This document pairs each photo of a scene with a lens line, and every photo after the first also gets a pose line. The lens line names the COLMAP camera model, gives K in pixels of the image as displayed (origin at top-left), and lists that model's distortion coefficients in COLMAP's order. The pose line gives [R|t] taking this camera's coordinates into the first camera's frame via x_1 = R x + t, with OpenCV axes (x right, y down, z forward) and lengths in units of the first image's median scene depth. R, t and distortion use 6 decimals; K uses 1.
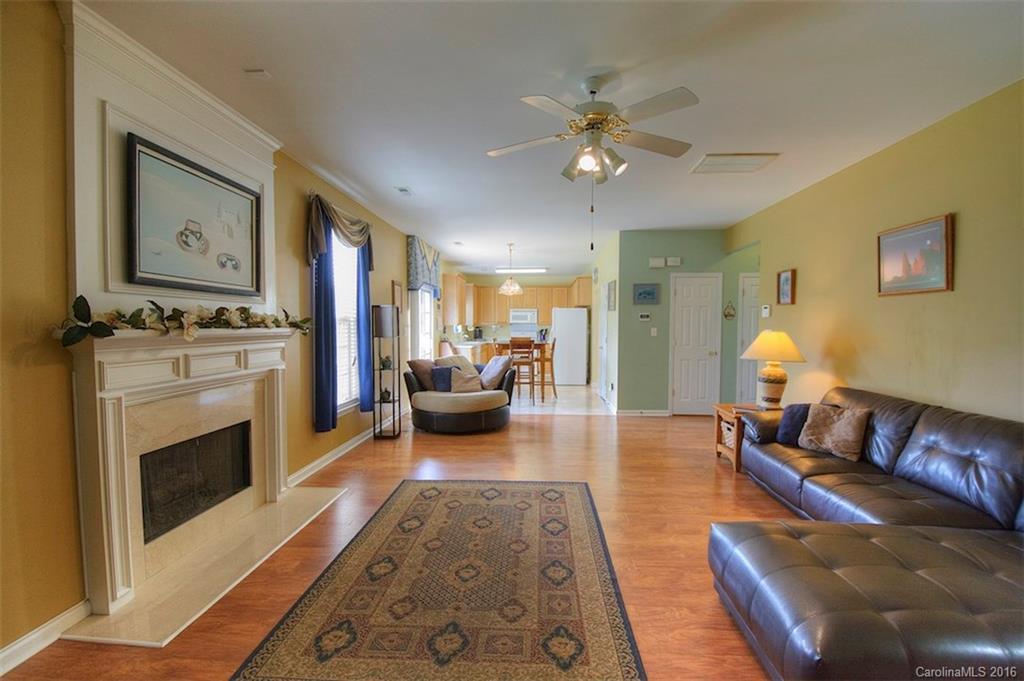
lens RADIAL K [[460.5, 0, 507.9], [0, 460.5, 342.6], [0, 0, 1]] dist [-0.003891, -0.000381]
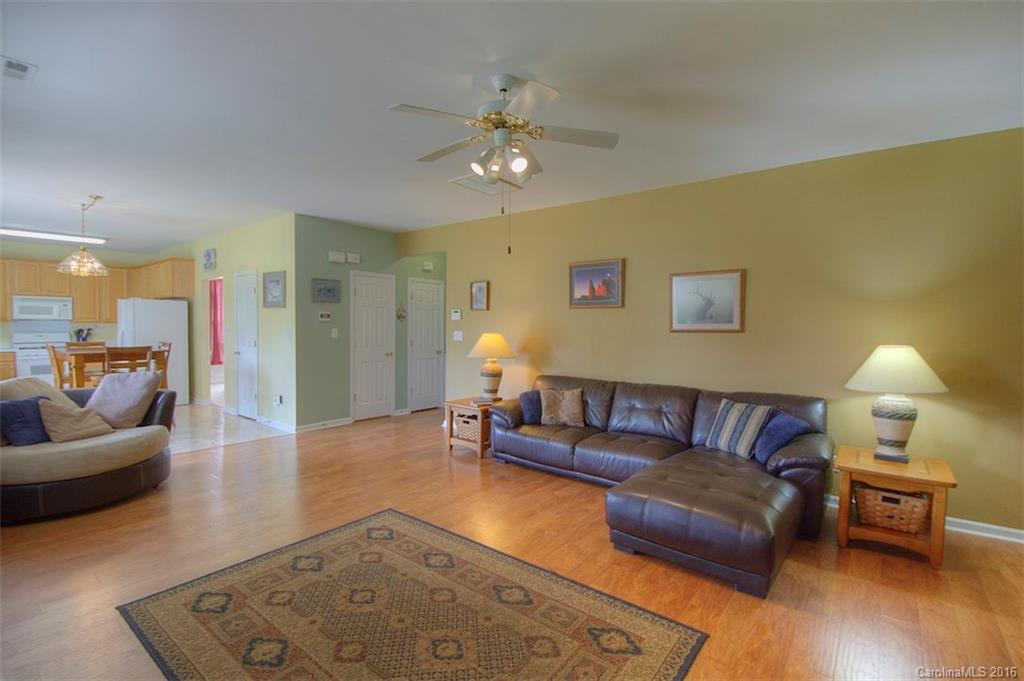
lens RADIAL K [[472.2, 0, 537.6], [0, 472.2, 342.7], [0, 0, 1]] dist [0.013823, -0.022338]
pose [[0.540906, -0.025682, 0.840691, -0.439681], [0.021230, 0.999632, 0.016879, -0.020978], [-0.840815, 0.008718, 0.541252, 0.282055]]
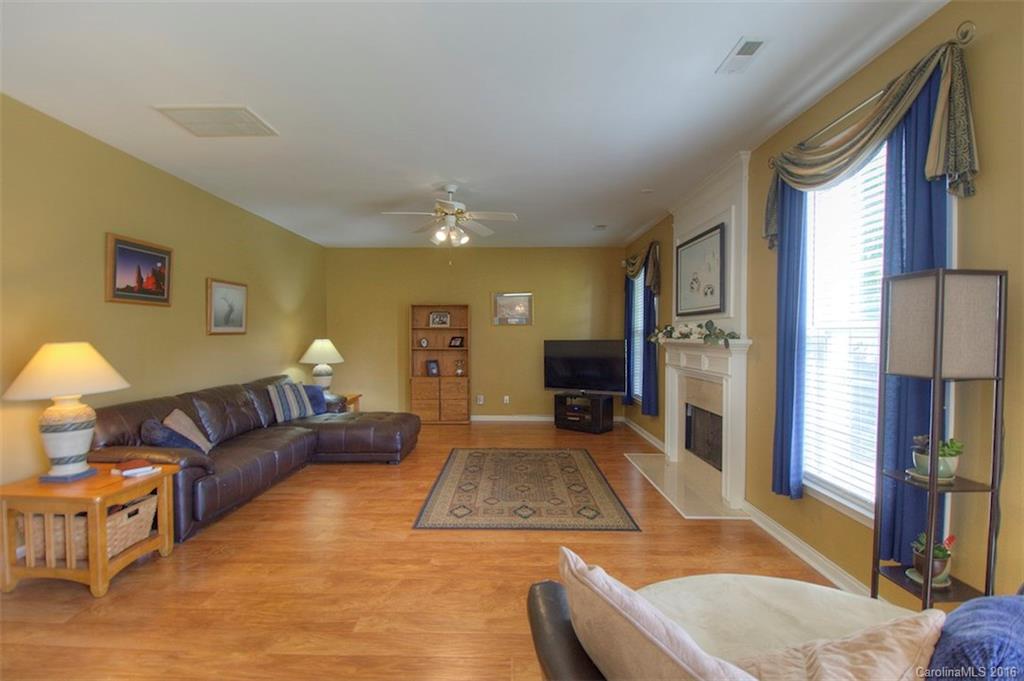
lens RADIAL K [[460.5, 0, 507.9], [0, 460.5, 342.6], [0, 0, 1]] dist [-0.003891, -0.000381]
pose [[-0.997862, -0.004886, -0.065171, 0.060132], [-0.008374, 0.998540, 0.053366, -0.070310], [0.064815, 0.053798, -0.996446, 1.861000]]
